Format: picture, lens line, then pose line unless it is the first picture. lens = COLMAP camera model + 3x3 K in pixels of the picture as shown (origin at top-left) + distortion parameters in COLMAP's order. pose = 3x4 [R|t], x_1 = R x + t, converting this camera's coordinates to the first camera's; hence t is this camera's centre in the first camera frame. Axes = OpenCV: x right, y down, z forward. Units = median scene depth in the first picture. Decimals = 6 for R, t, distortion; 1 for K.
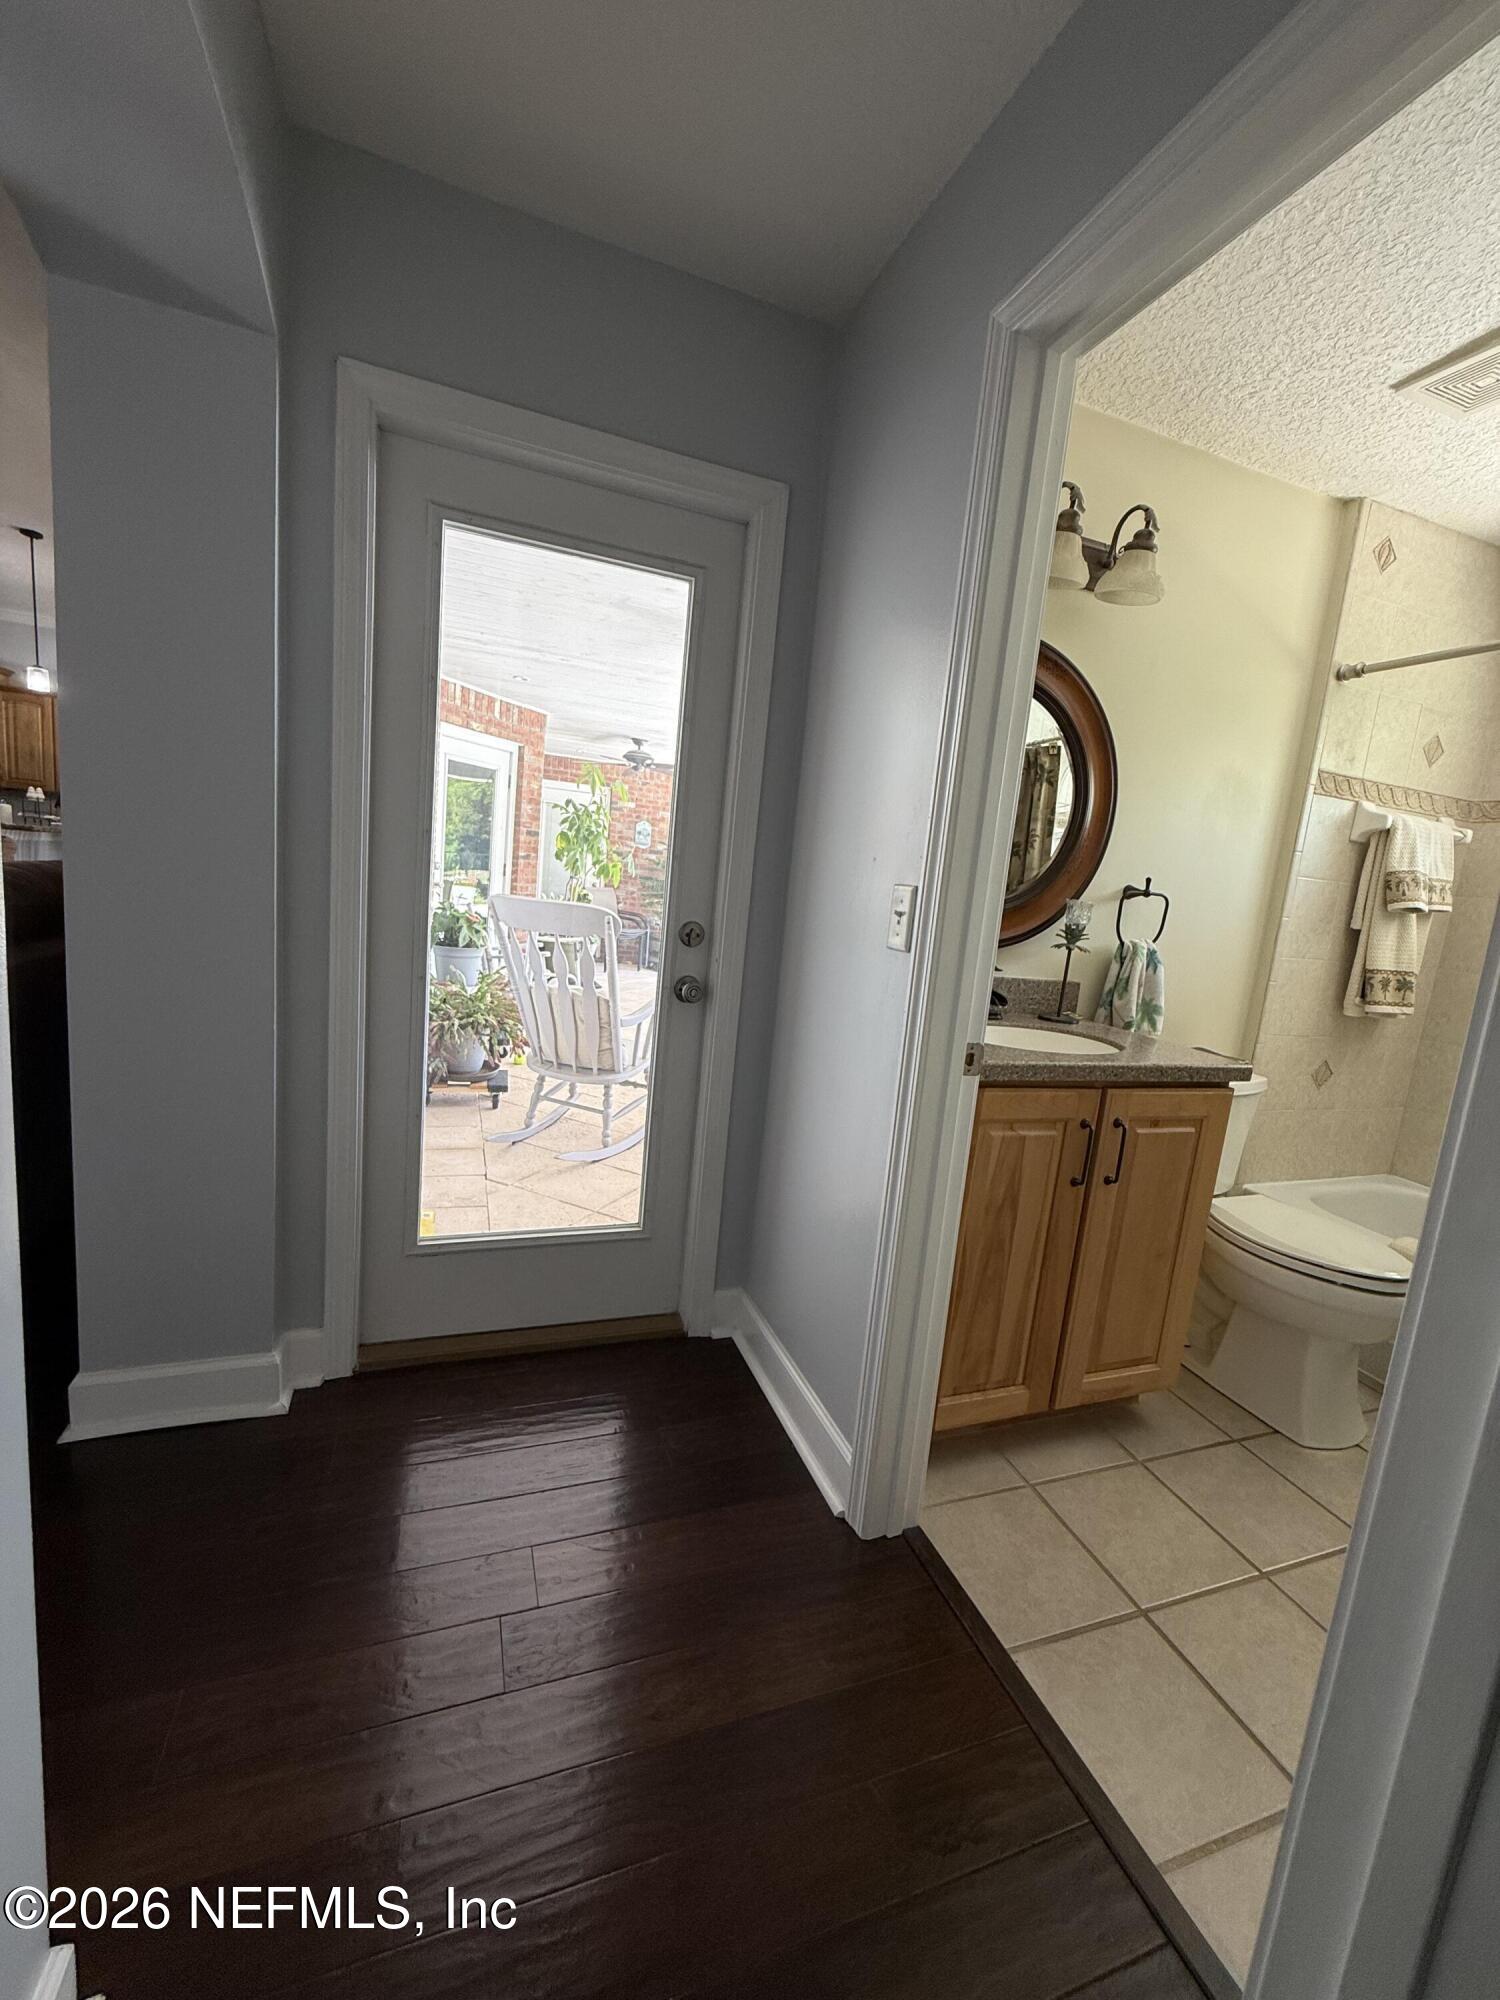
lens RADIAL K [[803.1, 0, 747.0], [0, 803.1, 998.3], [0, 0, 1]] dist [-0.000527, -0.000195]
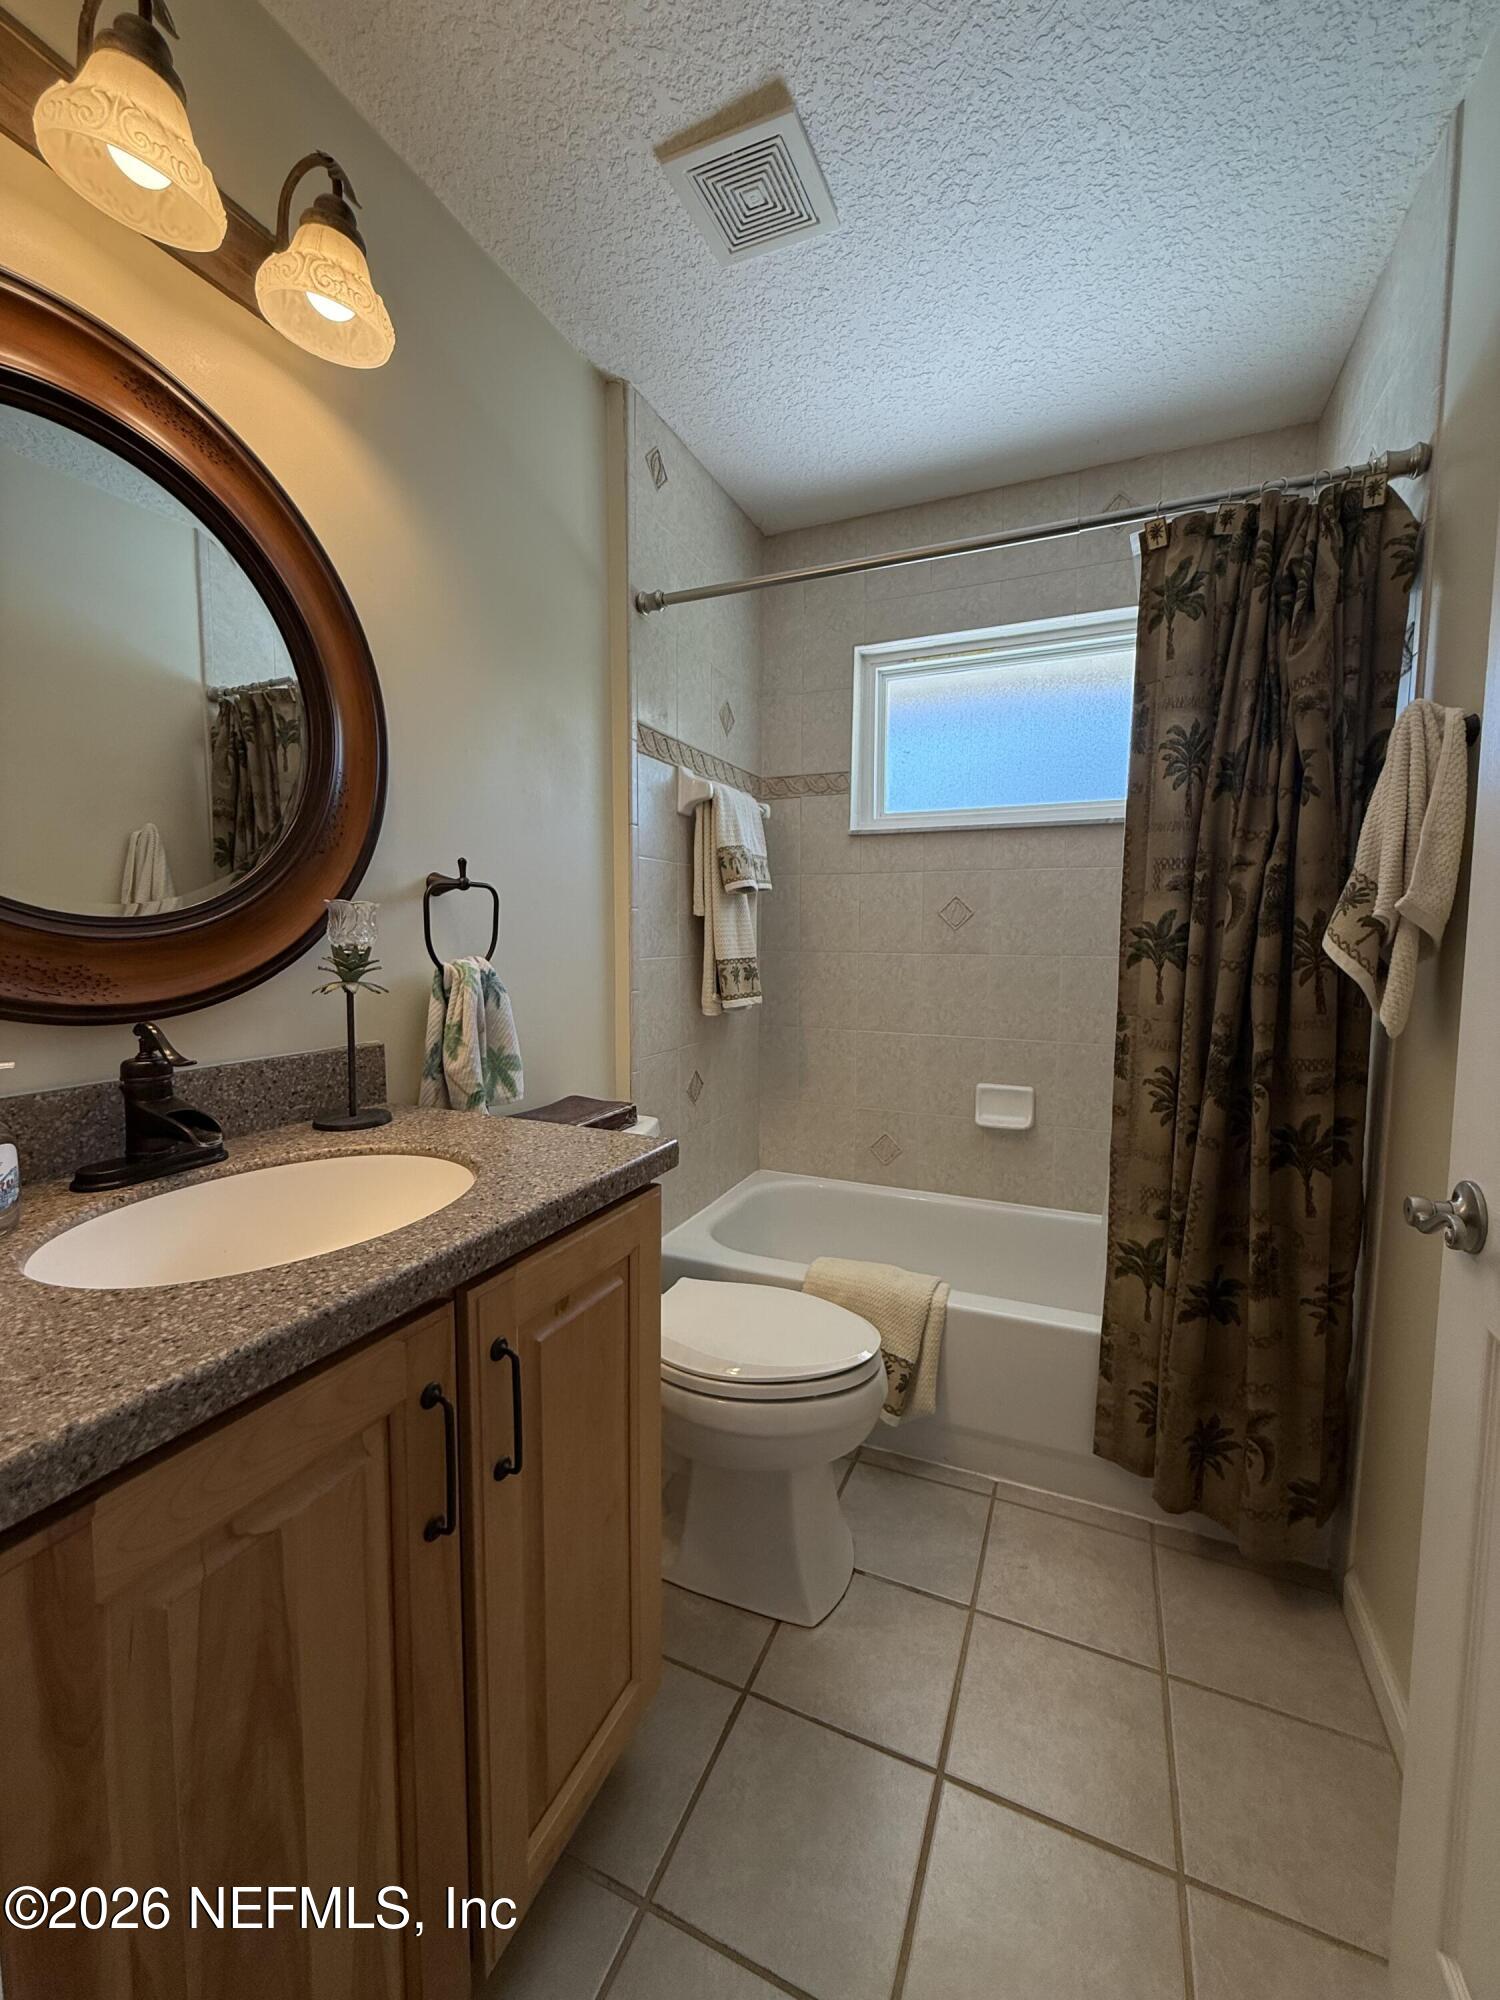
lens RADIAL K [[803.1, 0, 750.5], [0, 803.1, 995.9], [0, 0, 1]] dist [-0.000527, -0.000195]
pose [[0.689911, -0.151325, 0.707901, 0.192256], [0.170567, 0.984355, 0.044189, -0.033867], [-0.703513, 0.090258, 0.704928, 0.400638]]
